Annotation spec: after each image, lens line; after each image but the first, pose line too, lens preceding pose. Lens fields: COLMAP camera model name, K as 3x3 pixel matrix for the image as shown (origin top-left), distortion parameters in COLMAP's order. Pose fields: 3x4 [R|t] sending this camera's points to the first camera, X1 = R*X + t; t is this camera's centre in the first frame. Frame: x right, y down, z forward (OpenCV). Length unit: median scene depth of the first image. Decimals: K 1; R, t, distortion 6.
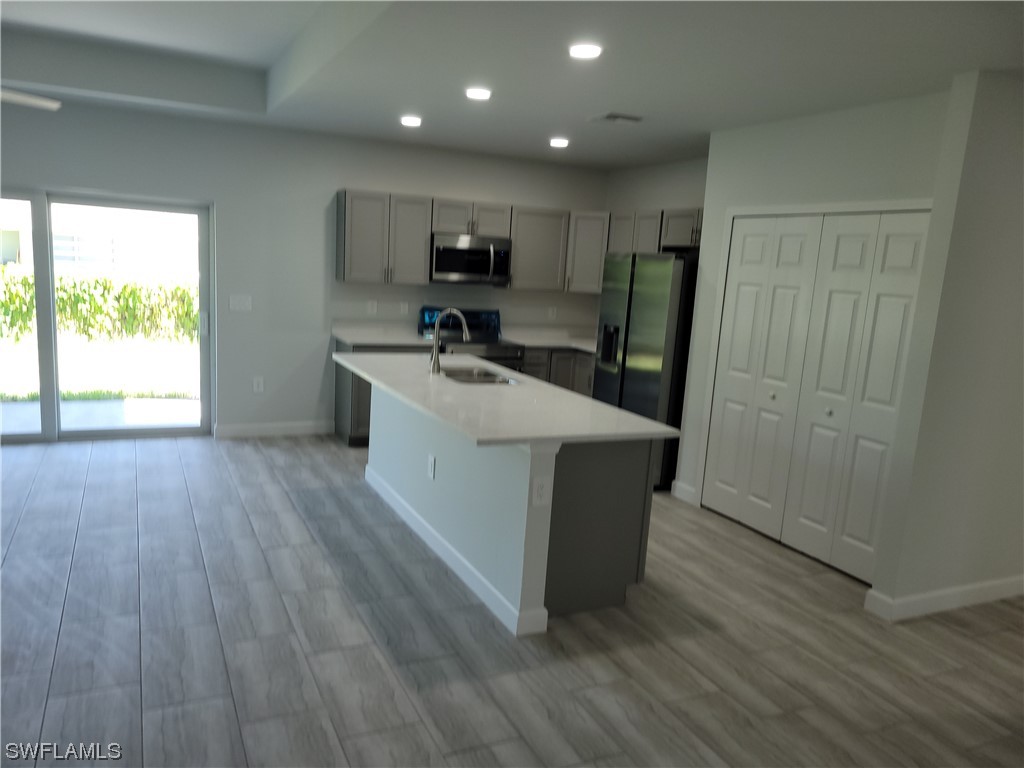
lens RADIAL K [[758.5, 0, 509.4], [0, 758.5, 390.5], [0, 0, 1]] dist [0.046040, 0.002685]
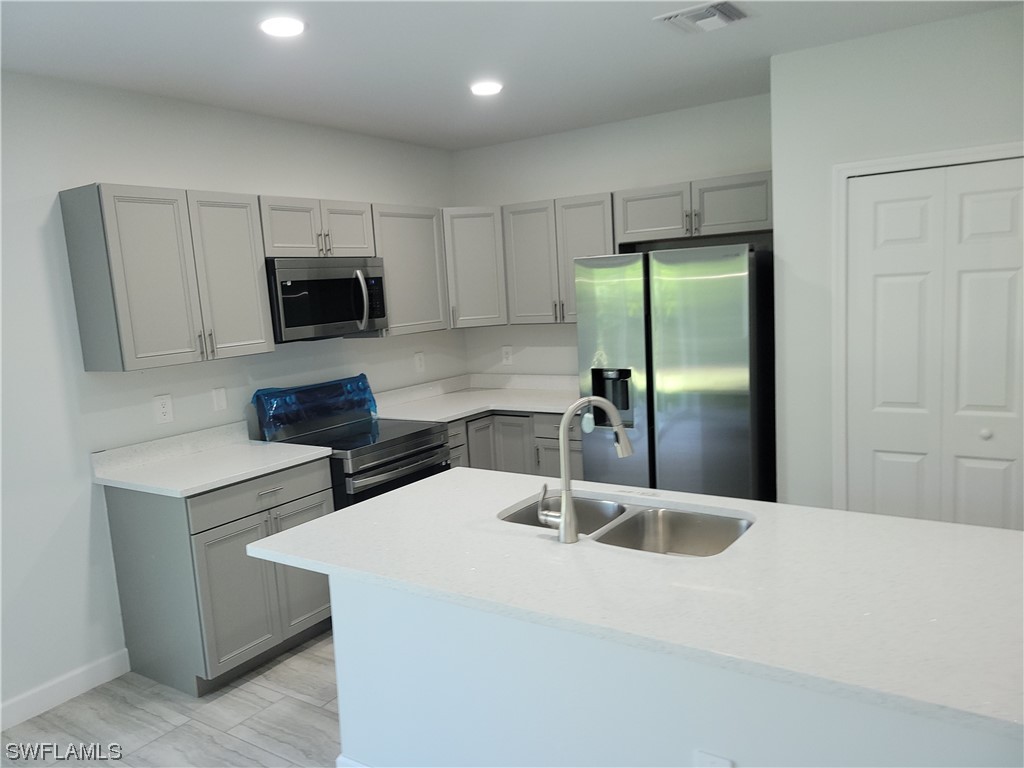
lens RADIAL K [[758.5, 0, 509.4], [0, 758.5, 390.5], [0, 0, 1]] dist [0.046040, 0.002685]
pose [[0.859840, -0.182477, 0.476840, -0.230035], [0.195370, 0.980462, 0.022910, -0.090215], [-0.471704, 0.073461, 0.878691, 0.431309]]
